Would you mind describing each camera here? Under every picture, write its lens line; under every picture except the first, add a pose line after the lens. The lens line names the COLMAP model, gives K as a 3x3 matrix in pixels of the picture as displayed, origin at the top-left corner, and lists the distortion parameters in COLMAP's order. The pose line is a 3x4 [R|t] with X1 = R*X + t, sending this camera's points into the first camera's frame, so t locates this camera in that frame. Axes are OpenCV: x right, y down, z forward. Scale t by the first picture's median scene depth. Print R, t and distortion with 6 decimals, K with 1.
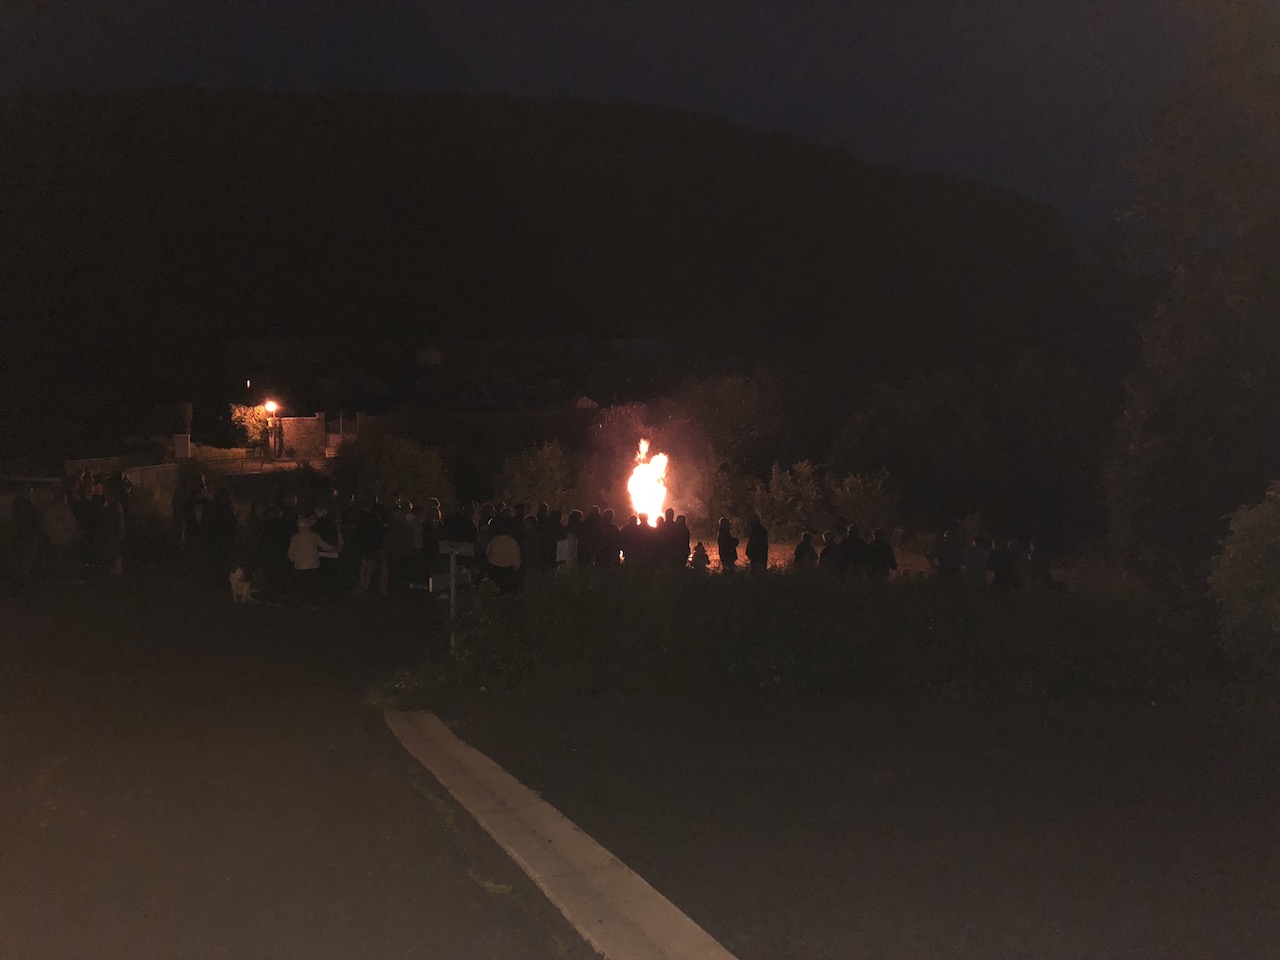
lens RADIAL K [[1047.5, 0, 643.8], [0, 1047.5, 473.5], [0, 0, 1]] dist [0.073202, -0.079121]
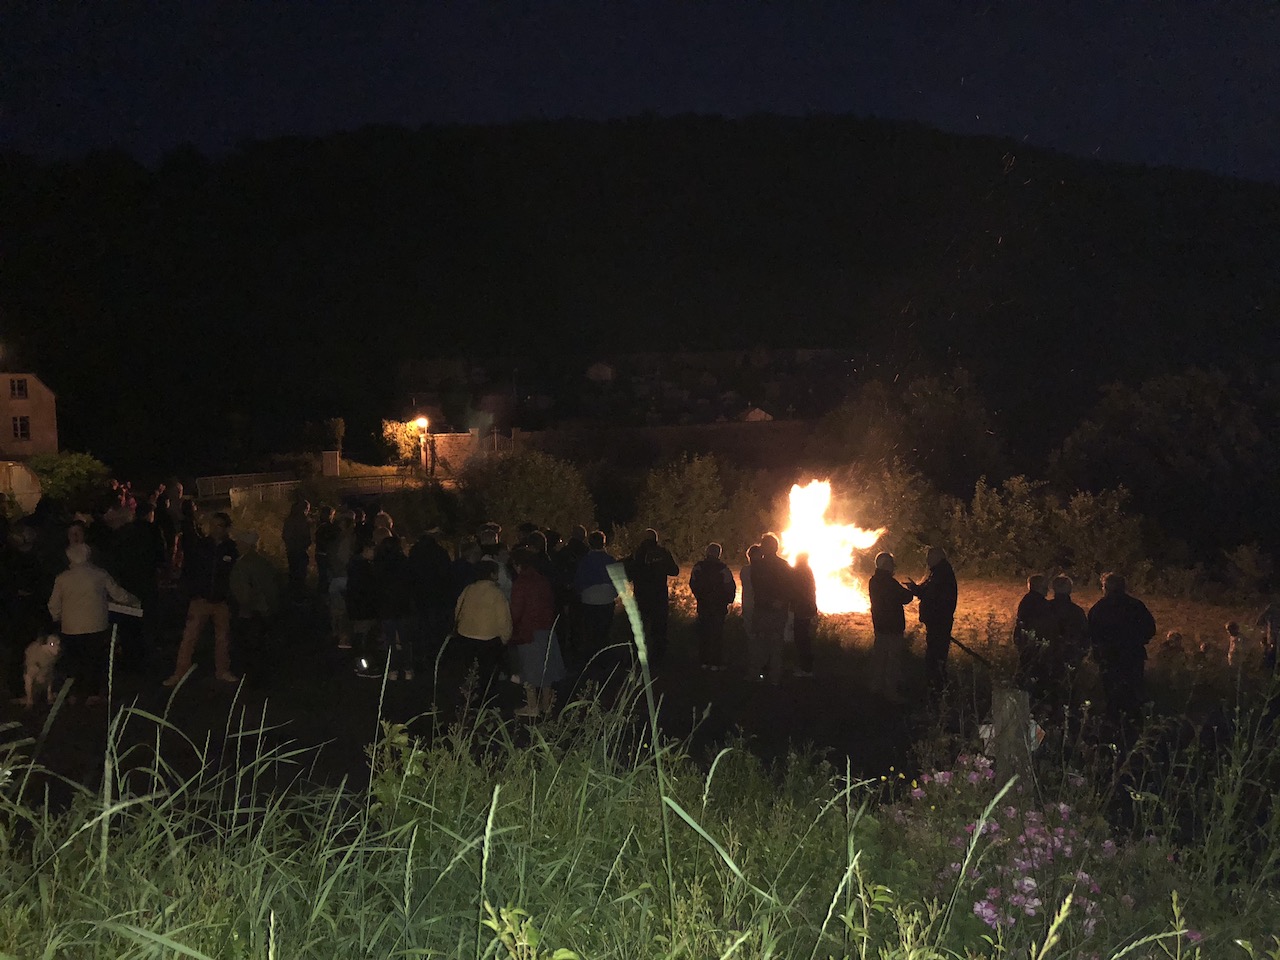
lens RADIAL K [[1047.5, 0, 635.9], [0, 1047.5, 477.7], [0, 0, 1]] dist [0.073202, -0.079121]
pose [[0.981418, -0.000430, -0.191880, 0.016446], [-0.003269, 0.999815, -0.018962, 0.003968], [0.191852, 0.019237, 0.981235, 0.114843]]
